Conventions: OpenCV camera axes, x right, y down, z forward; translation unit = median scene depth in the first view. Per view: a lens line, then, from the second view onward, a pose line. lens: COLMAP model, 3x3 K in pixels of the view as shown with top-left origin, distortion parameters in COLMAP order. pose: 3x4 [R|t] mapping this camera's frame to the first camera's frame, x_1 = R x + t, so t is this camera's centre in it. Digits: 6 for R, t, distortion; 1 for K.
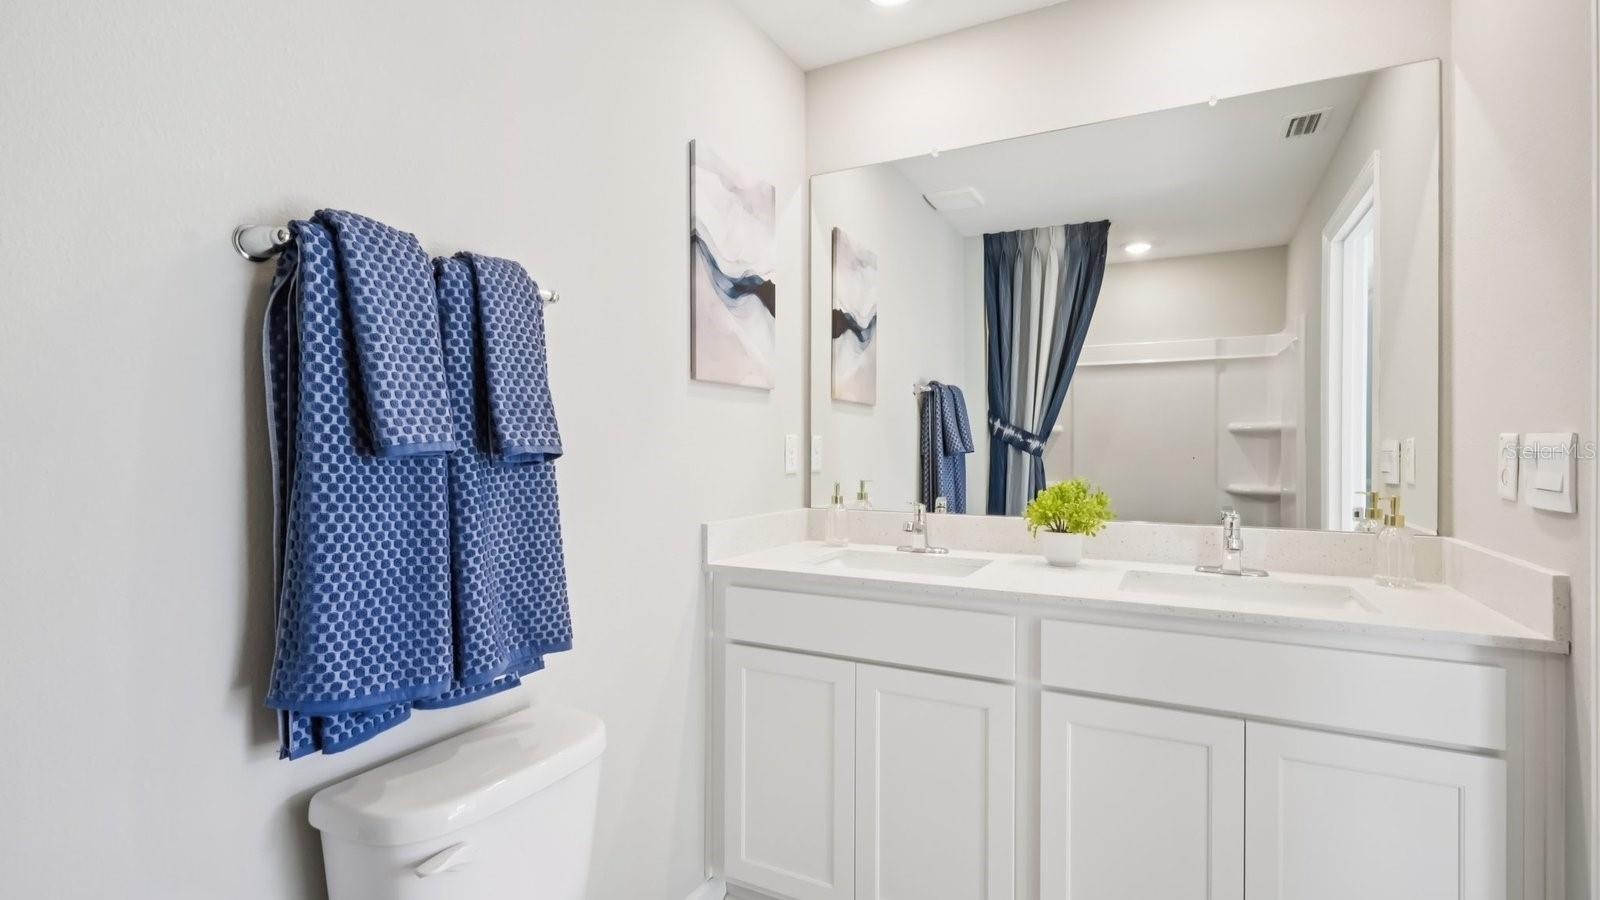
lens RADIAL K [[742.4, 0, 809.3], [0, 742.4, 449.9], [0, 0, 1]] dist [-0.005940, 0.002687]
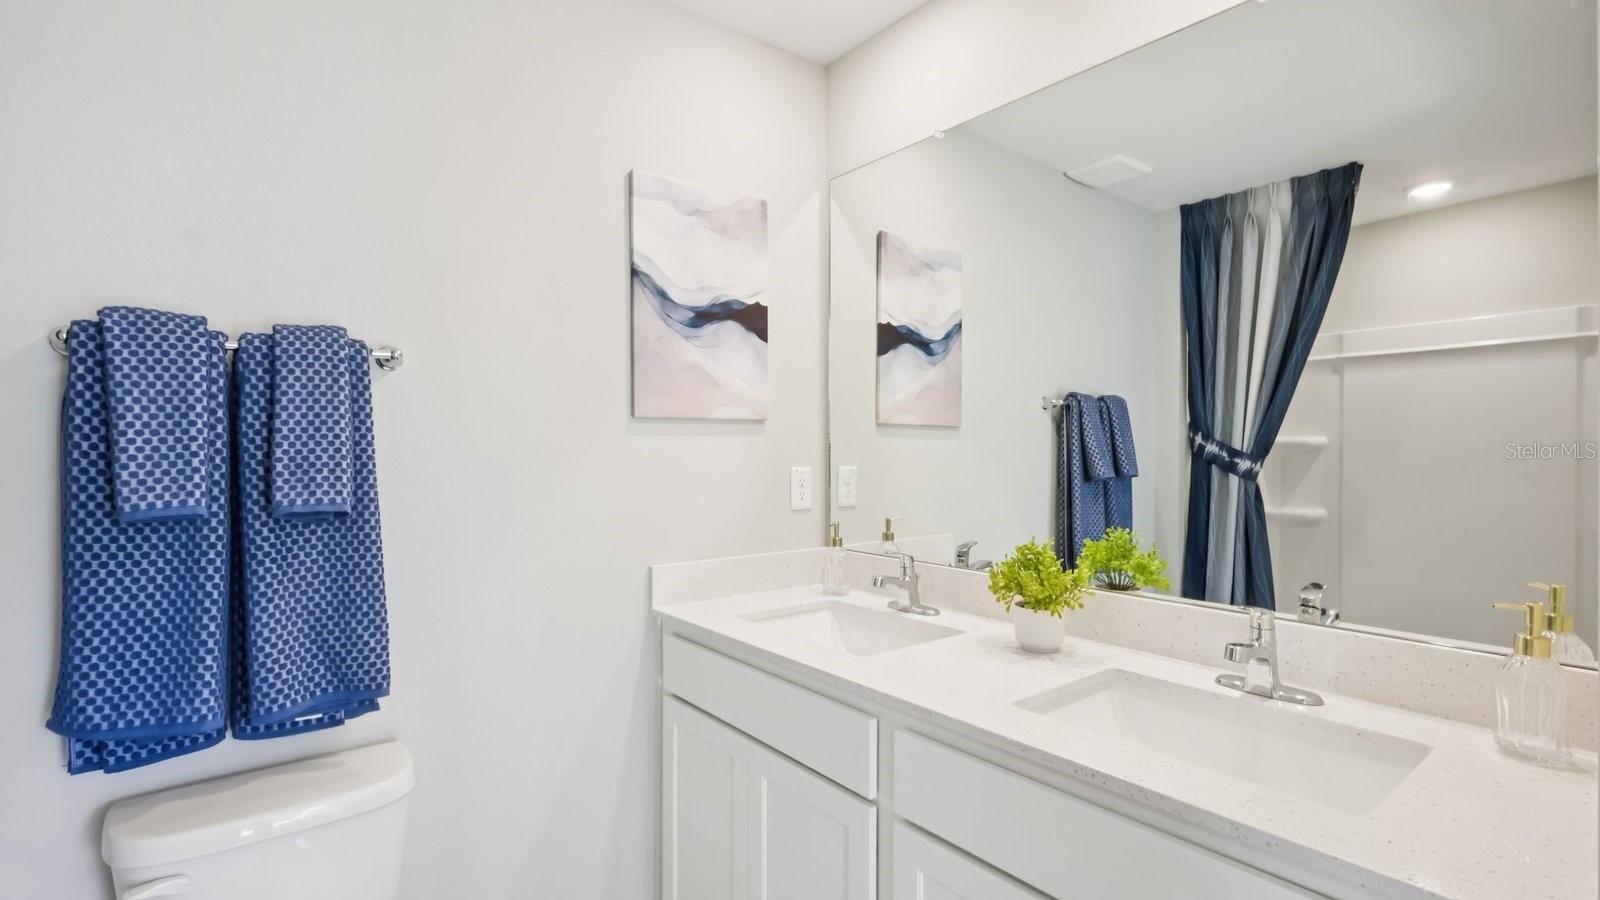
lens RADIAL K [[742.4, 0, 801.9], [0, 742.4, 453.5], [0, 0, 1]] dist [-0.005940, 0.002687]
pose [[0.910821, -0.002950, -0.412791, 0.390557], [0.003699, 0.999993, 0.001015, -0.042531], [0.412785, -0.002452, 0.910825, 0.184083]]
